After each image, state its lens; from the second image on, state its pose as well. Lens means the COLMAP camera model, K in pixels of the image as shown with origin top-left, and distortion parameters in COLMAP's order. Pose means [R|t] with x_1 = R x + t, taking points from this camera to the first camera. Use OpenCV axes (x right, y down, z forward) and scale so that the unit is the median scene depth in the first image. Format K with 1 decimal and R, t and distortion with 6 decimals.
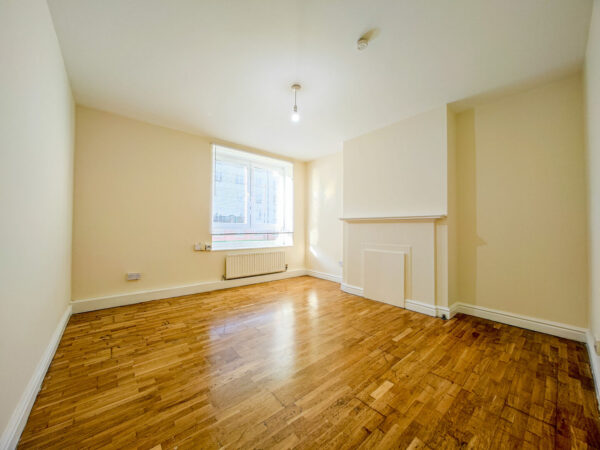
lens RADIAL K [[223.7, 0, 292.9], [0, 223.7, 224.8], [0, 0, 1]] dist [-0.004083, 0.000566]
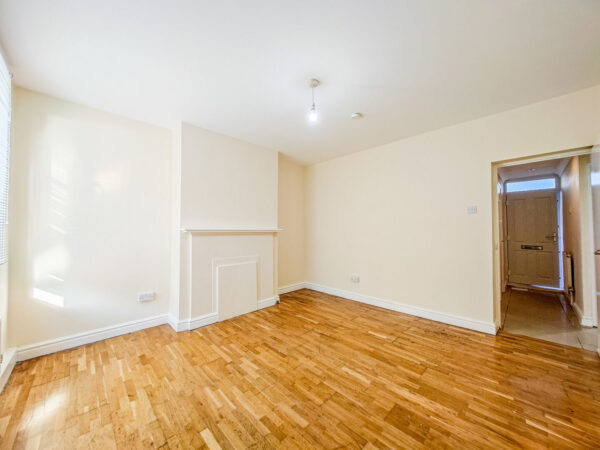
lens RADIAL K [[223.7, 0, 292.9], [0, 223.7, 224.8], [0, 0, 1]] dist [-0.004083, 0.000566]
pose [[-0.083702, 0.017651, 0.996335, -0.904274], [-0.018494, 0.999643, -0.019263, -0.060462], [-0.996319, -0.020038, -0.083345, 1.254372]]
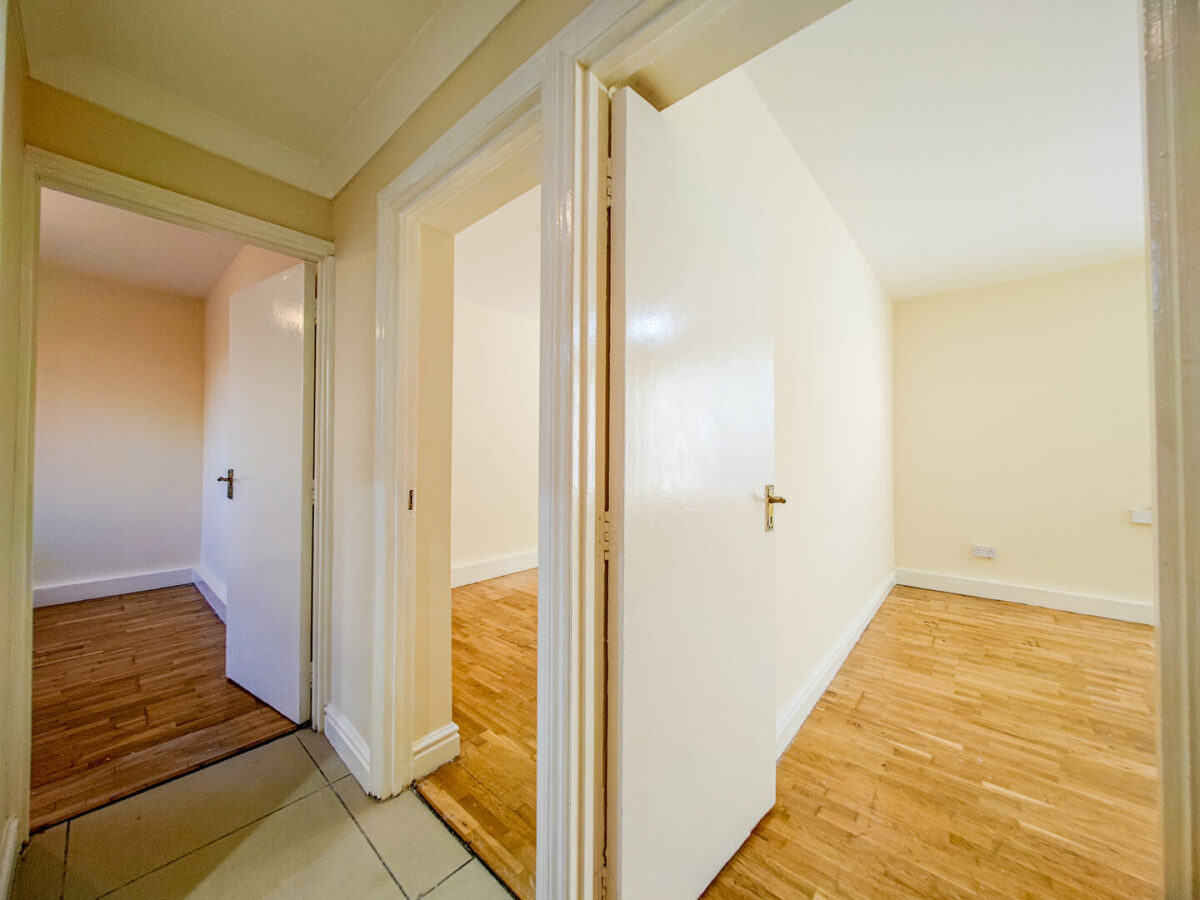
lens RADIAL K [[447.4, 0, 585.8], [0, 447.4, 449.7], [0, 0, 1]] dist [-0.004083, 0.000566]
pose [[0.147254, -0.019406, -0.988908, 0.444387], [0.019933, 0.999663, -0.016649, -0.065441], [0.988898, -0.017260, 0.147592, -0.320943]]
